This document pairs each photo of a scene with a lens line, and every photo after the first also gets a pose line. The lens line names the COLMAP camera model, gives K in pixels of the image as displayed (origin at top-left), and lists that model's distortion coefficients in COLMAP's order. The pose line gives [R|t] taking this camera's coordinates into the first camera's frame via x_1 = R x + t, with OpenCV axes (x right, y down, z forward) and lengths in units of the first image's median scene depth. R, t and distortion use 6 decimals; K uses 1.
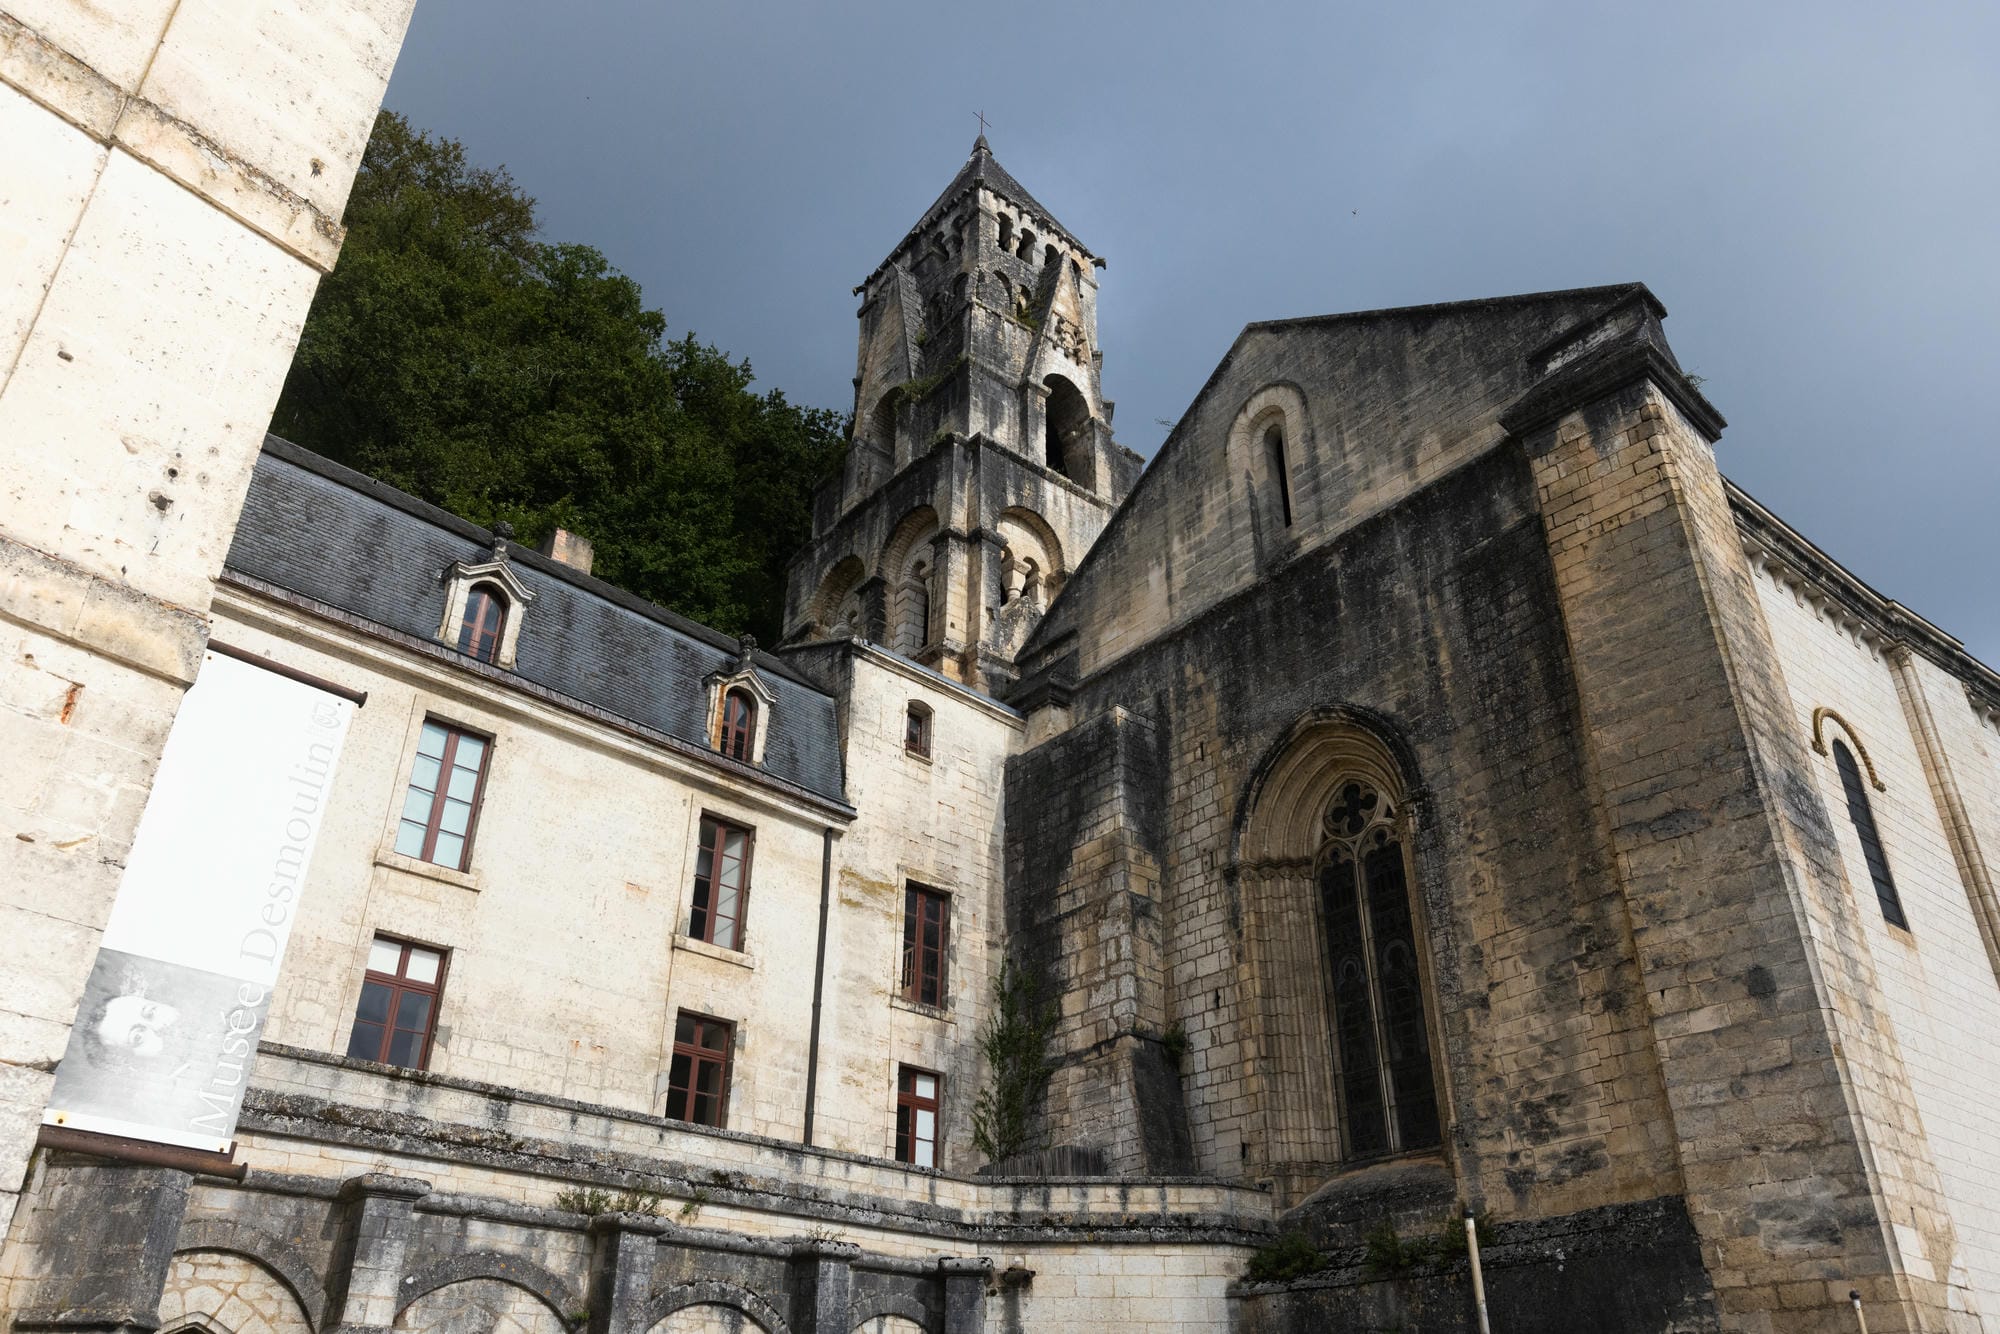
lens RADIAL K [[1467.4, 0, 1000.0], [0, 1467.4, 667.0], [0, 0, 1]] dist [-0.003044, -0.000854]
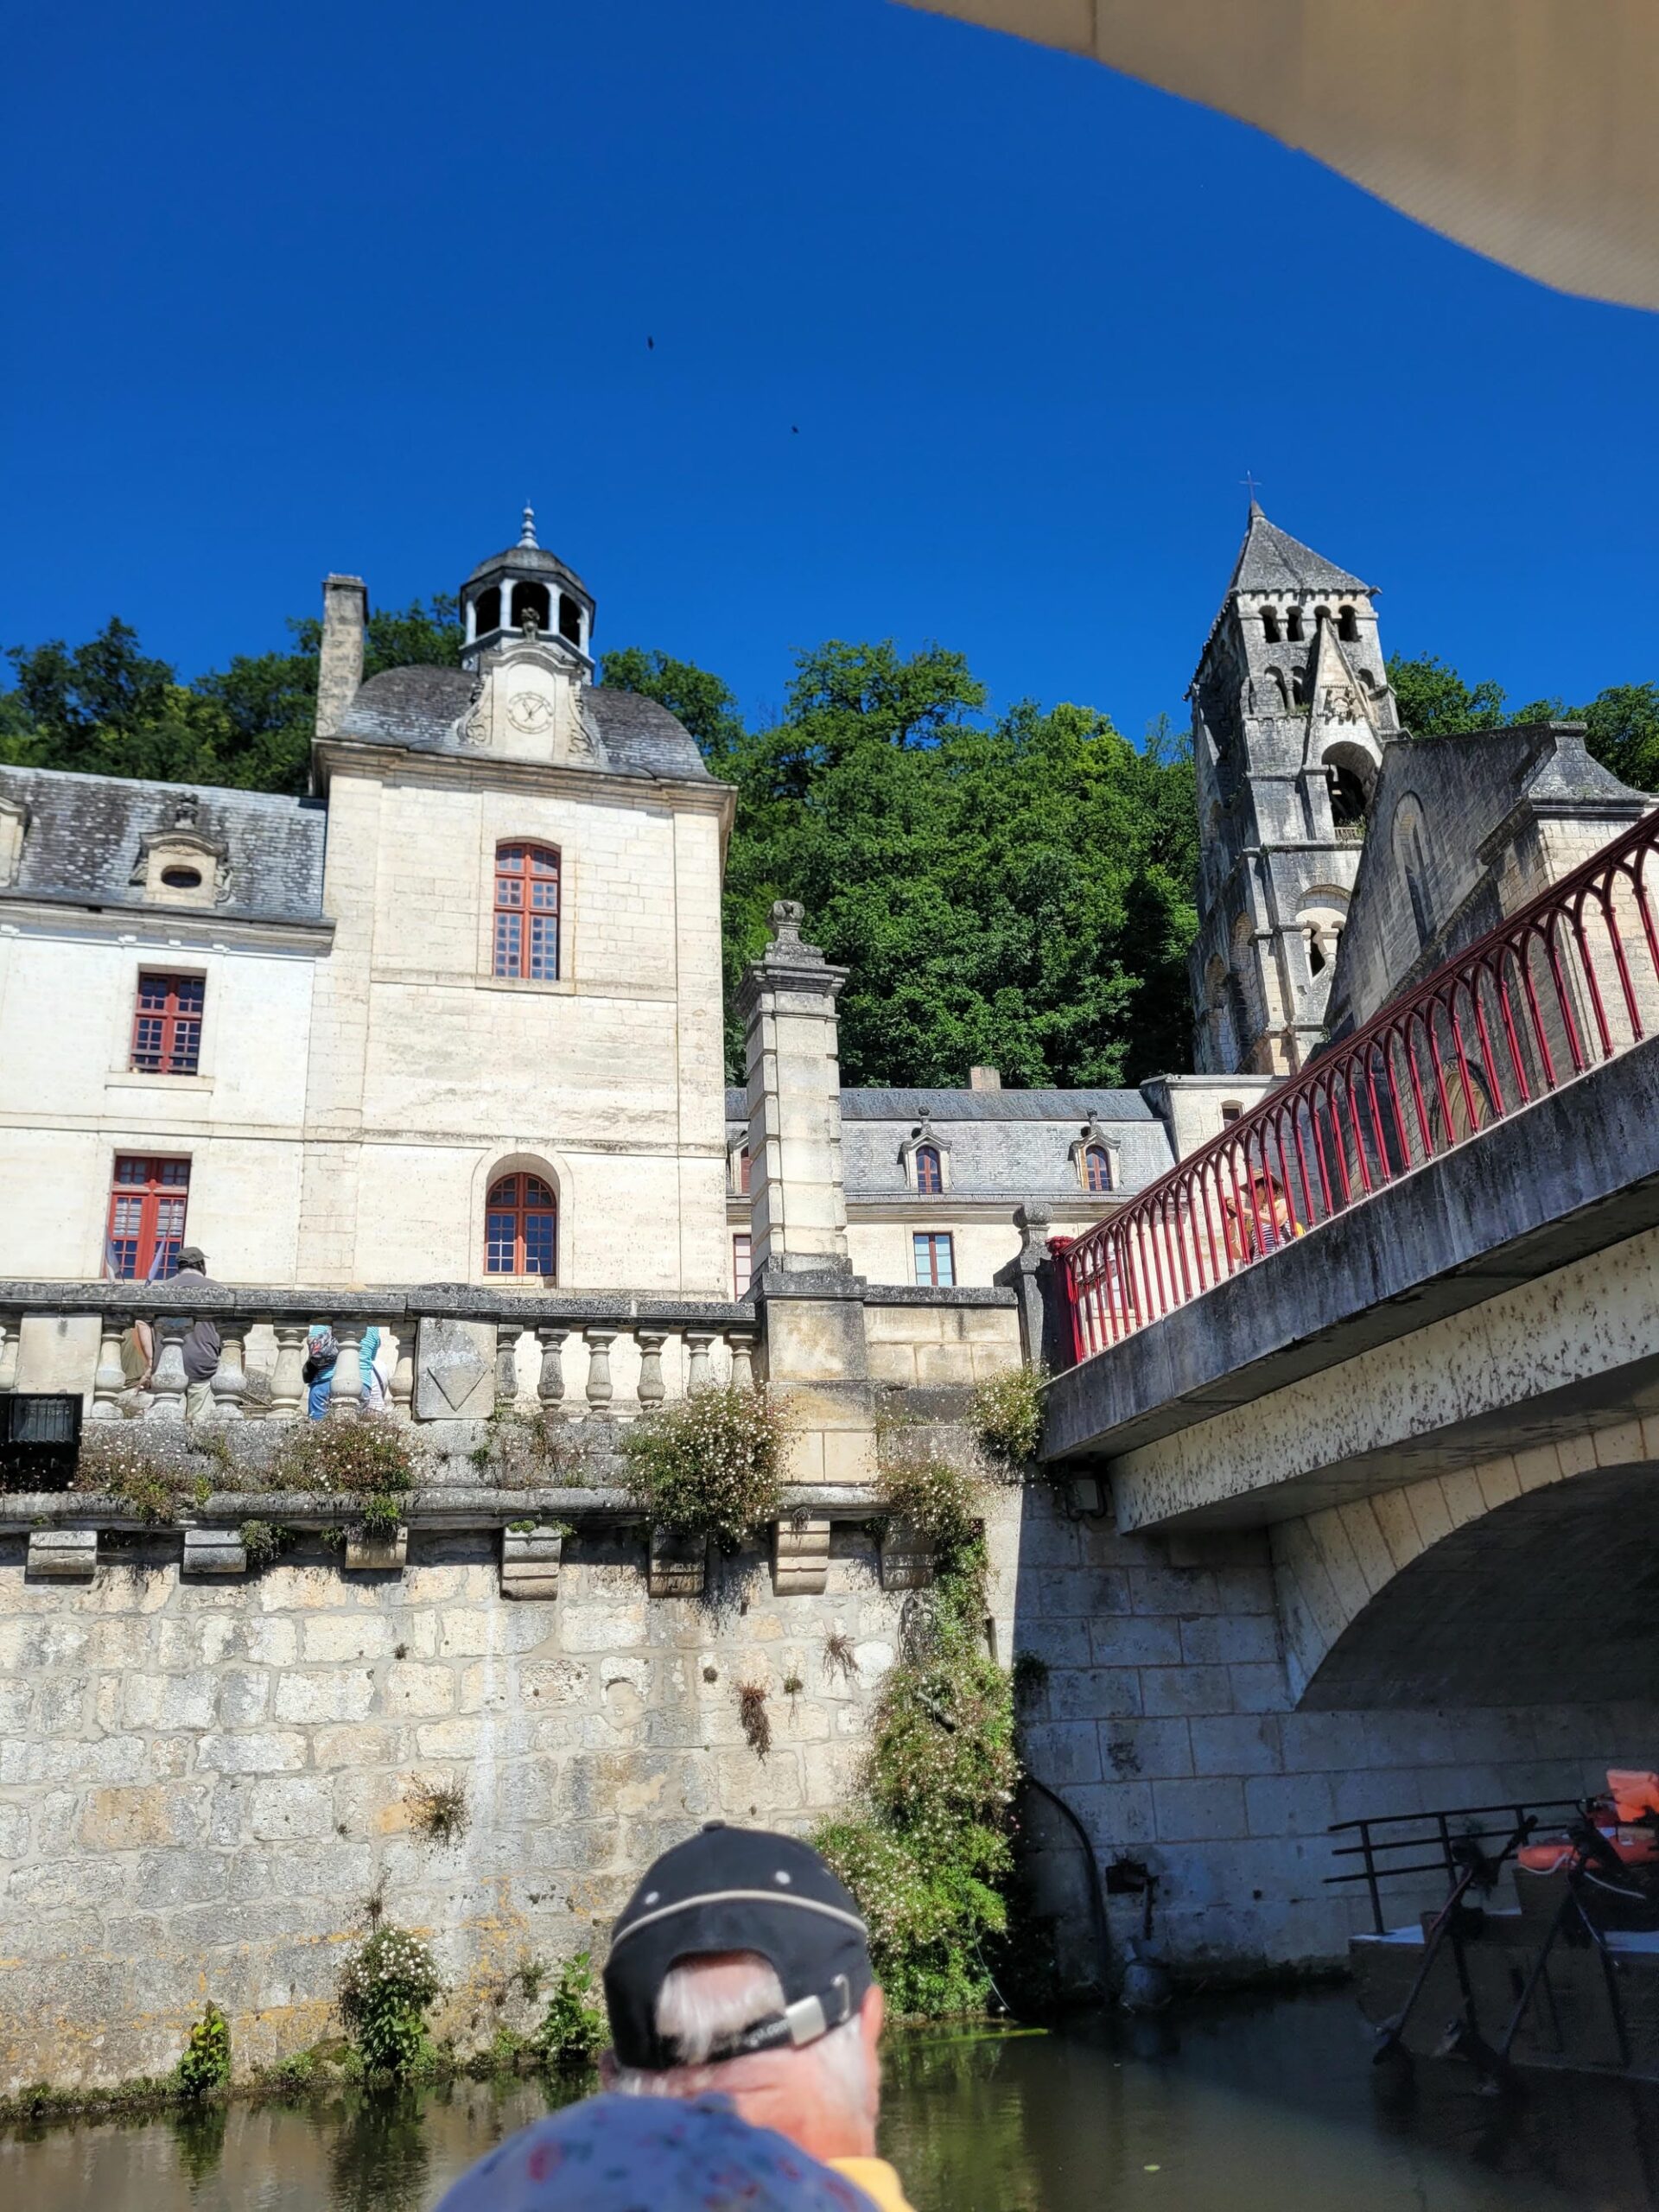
lens RADIAL K [[1692.6, 0, 829.5], [0, 1692.6, 1106.0], [0, 0, 1]] dist [0.004281, 0.000905]
pose [[0.794554, -0.265969, -0.545843, 0.543882], [0.349733, 0.935330, 0.053335, -0.200064], [0.496358, -0.233277, 0.836188, -0.591656]]
